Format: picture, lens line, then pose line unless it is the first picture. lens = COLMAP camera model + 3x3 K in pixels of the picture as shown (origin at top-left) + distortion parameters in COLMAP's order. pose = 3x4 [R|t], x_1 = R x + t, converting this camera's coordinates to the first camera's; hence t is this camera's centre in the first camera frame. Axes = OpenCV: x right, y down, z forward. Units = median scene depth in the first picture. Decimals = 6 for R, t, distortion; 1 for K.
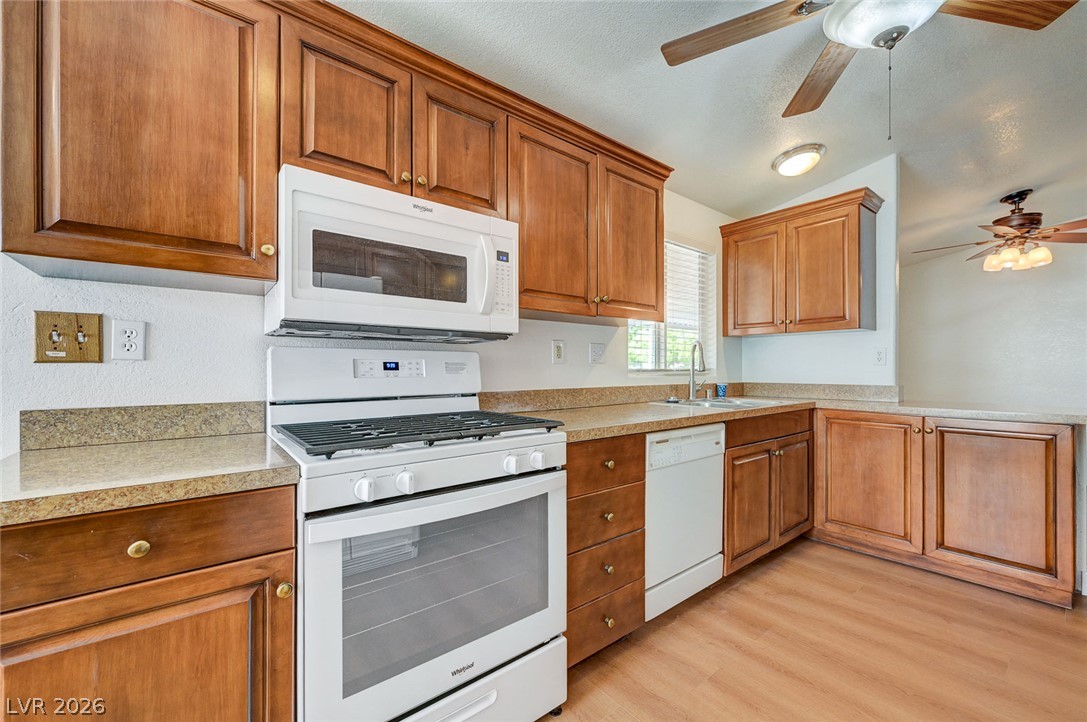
lens RADIAL K [[434.8, 0, 554.2], [0, 434.8, 368.3], [0, 0, 1]] dist [-0.000665, -0.000030]
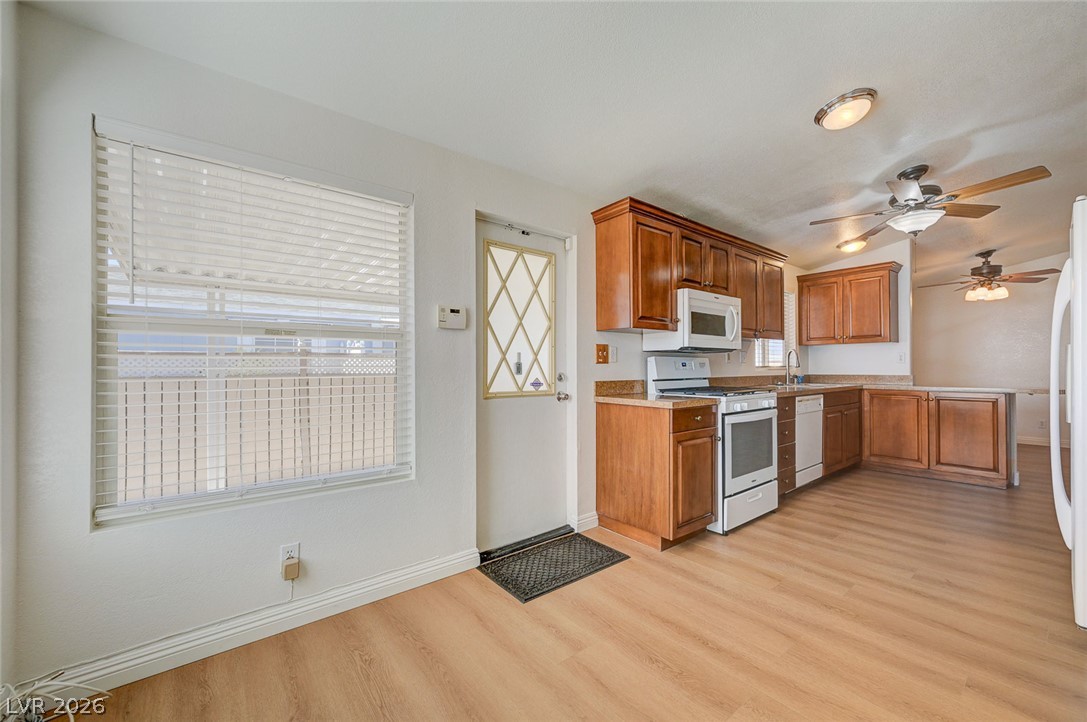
lens RADIAL K [[432.6, 0, 549.0], [0, 432.6, 364.1], [0, 0, 1]] dist [-0.001112, -0.000142]
pose [[0.999973, -0.003584, -0.006419, -0.718649], [0.003541, 0.999971, -0.006808, 0.003376], [0.006443, 0.006785, 0.999956, -0.812534]]
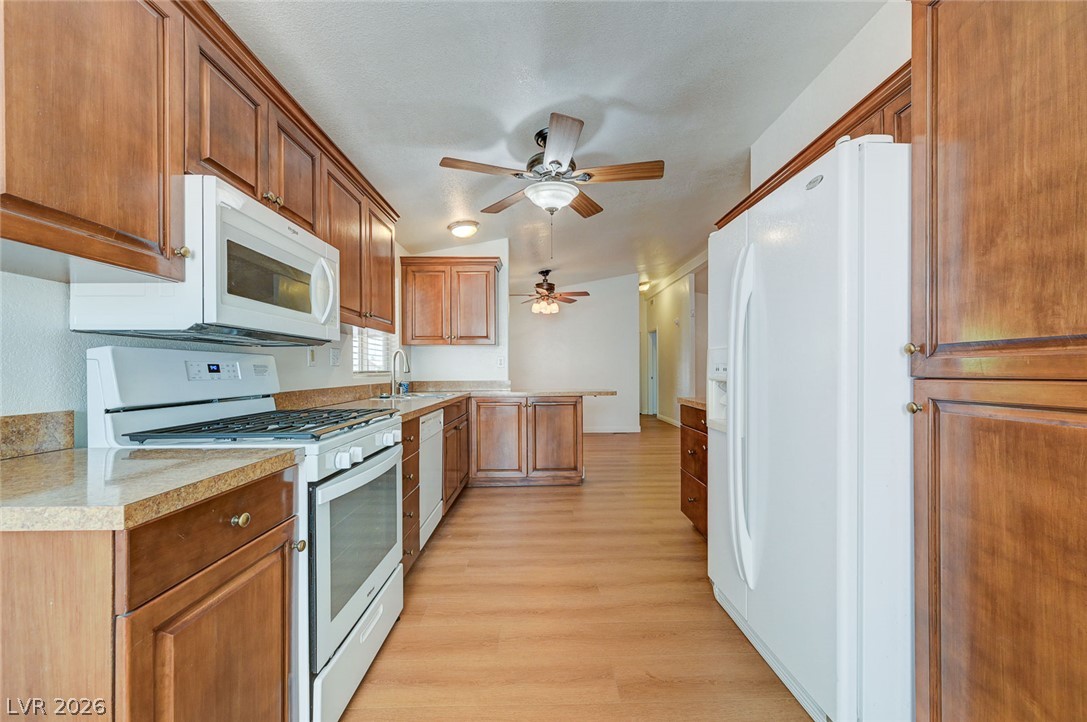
lens RADIAL K [[432.9, 0, 549.7], [0, 432.9, 369.4], [0, 0, 1]] dist [-0.000605, -0.000101]
pose [[0.613803, -0.002496, 0.789455, -0.472033], [0.005638, 0.999983, -0.001222, 0.001841], [-0.789439, 0.005201, 0.613807, -0.139099]]
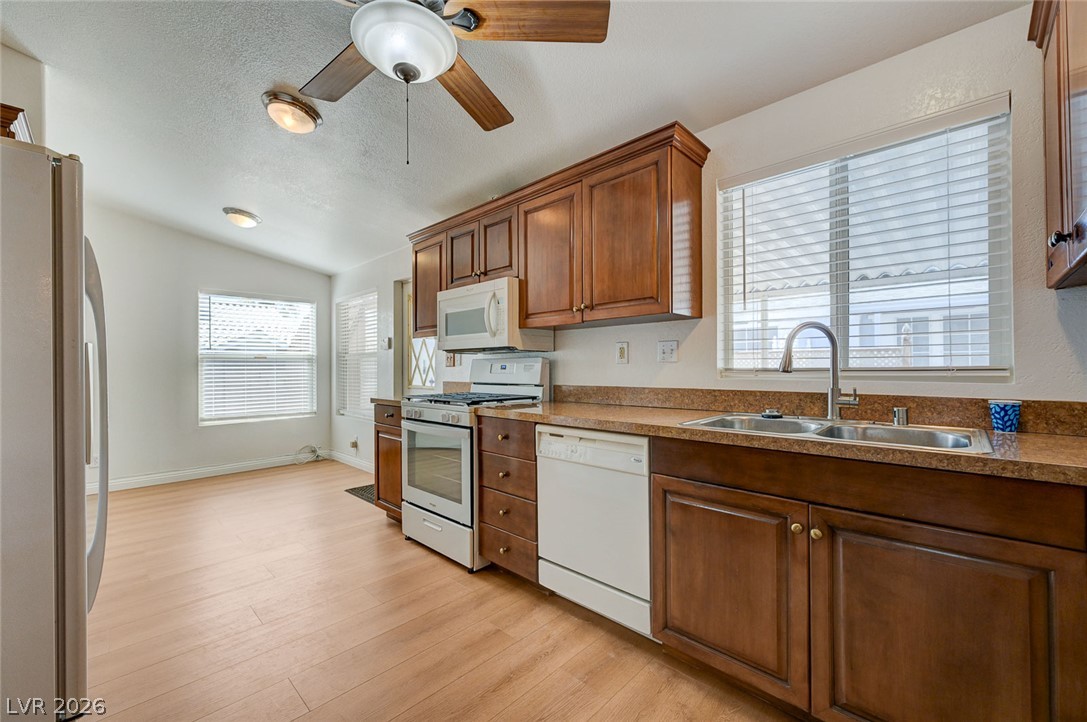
lens RADIAL K [[434.8, 0, 554.2], [0, 434.8, 368.3], [0, 0, 1]] dist [-0.000665, -0.000030]
pose [[0.136047, -0.000135, -0.990702, 1.045041], [0.004469, 0.999990, 0.000477, -0.000476], [0.990692, -0.004492, 0.136047, 0.664747]]
